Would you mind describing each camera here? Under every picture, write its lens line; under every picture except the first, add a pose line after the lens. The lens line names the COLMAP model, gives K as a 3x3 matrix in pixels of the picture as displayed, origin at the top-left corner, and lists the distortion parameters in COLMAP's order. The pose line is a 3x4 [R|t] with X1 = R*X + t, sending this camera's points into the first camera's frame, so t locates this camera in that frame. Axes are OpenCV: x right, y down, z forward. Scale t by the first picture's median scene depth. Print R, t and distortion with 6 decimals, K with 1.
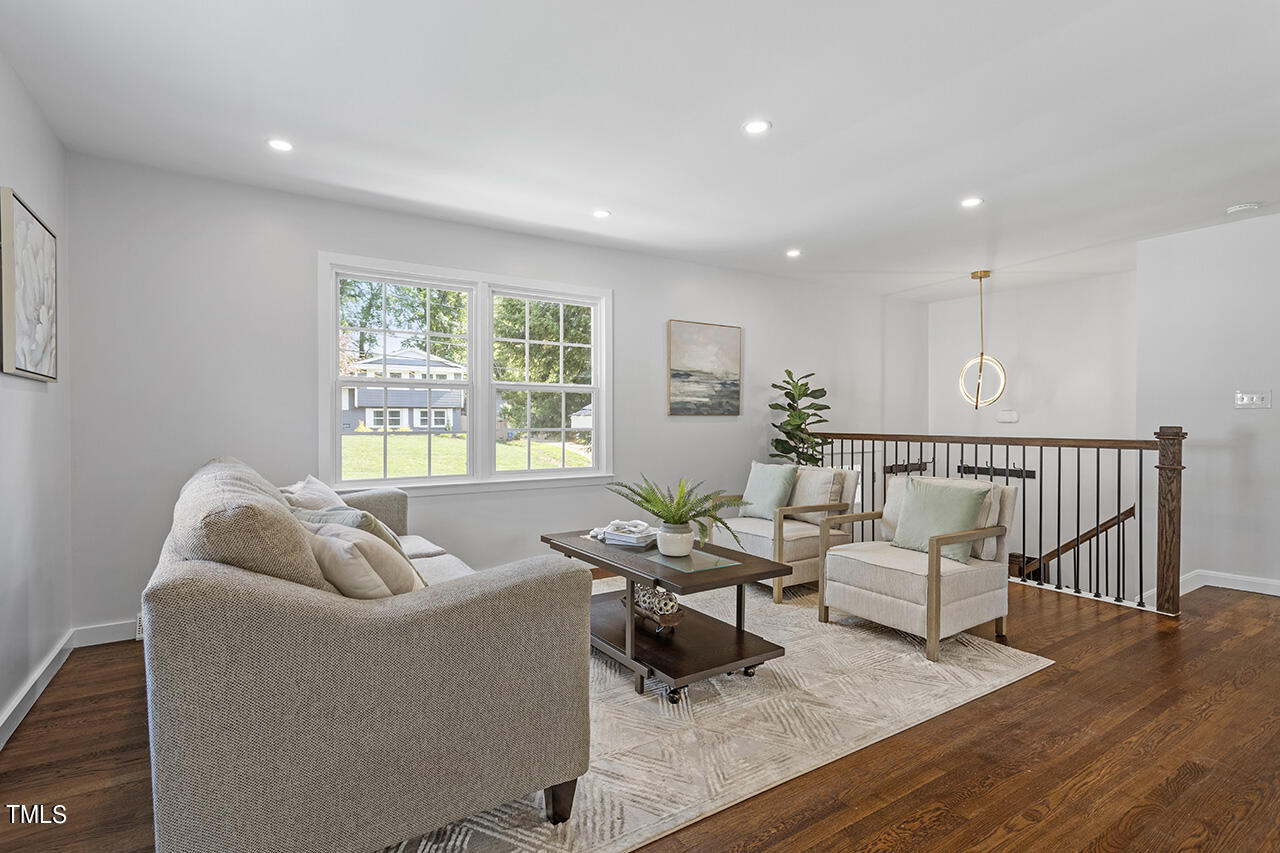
lens RADIAL K [[617.2, 0, 639.9], [0, 617.2, 424.1], [0, 0, 1]] dist [-0.000068, 0.002449]
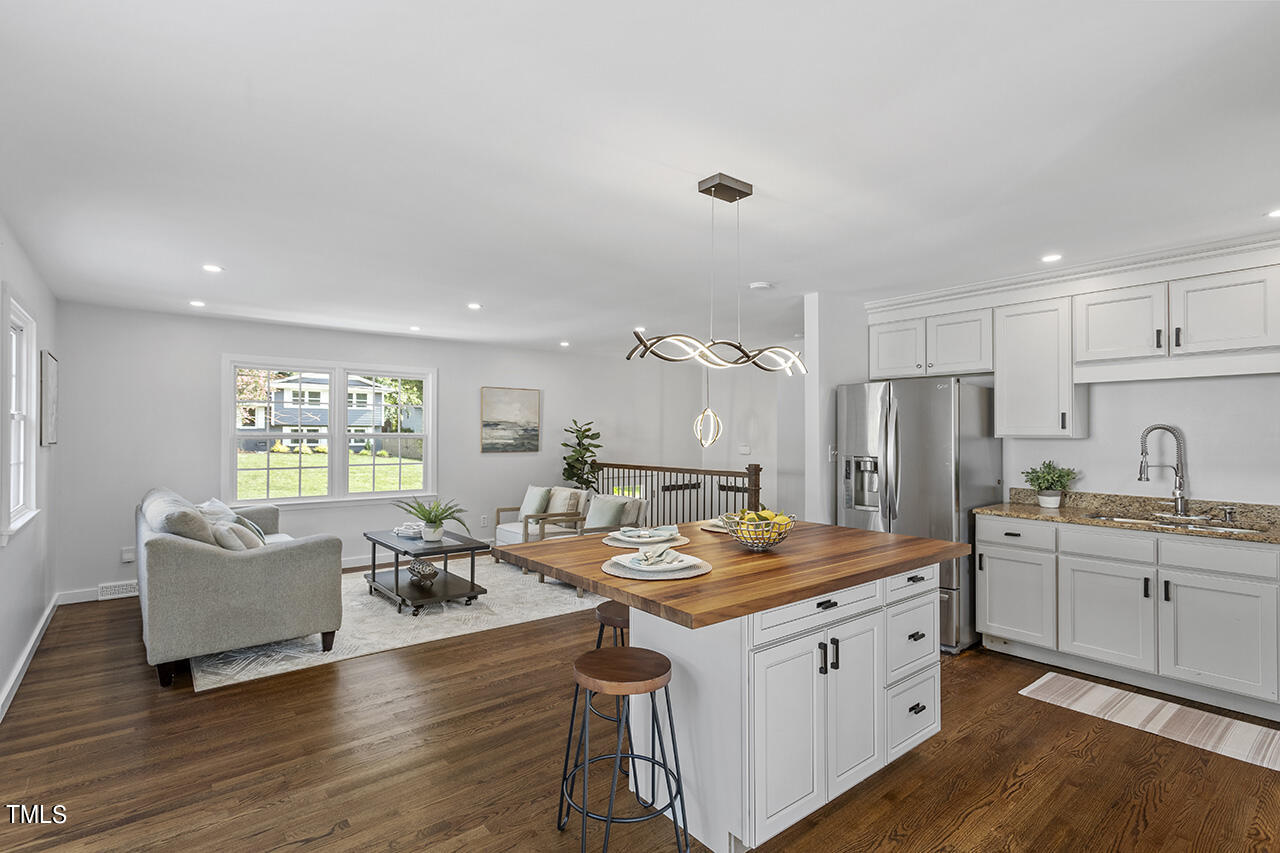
lens RADIAL K [[617.2, 0, 640.2], [0, 617.2, 430.9], [0, 0, 1]] dist [-0.000068, 0.002449]
pose [[0.994905, 0.002517, 0.100781, 0.330332], [-0.001183, 0.999911, -0.013296, -0.056837], [-0.100806, 0.013110, 0.994820, -0.581840]]
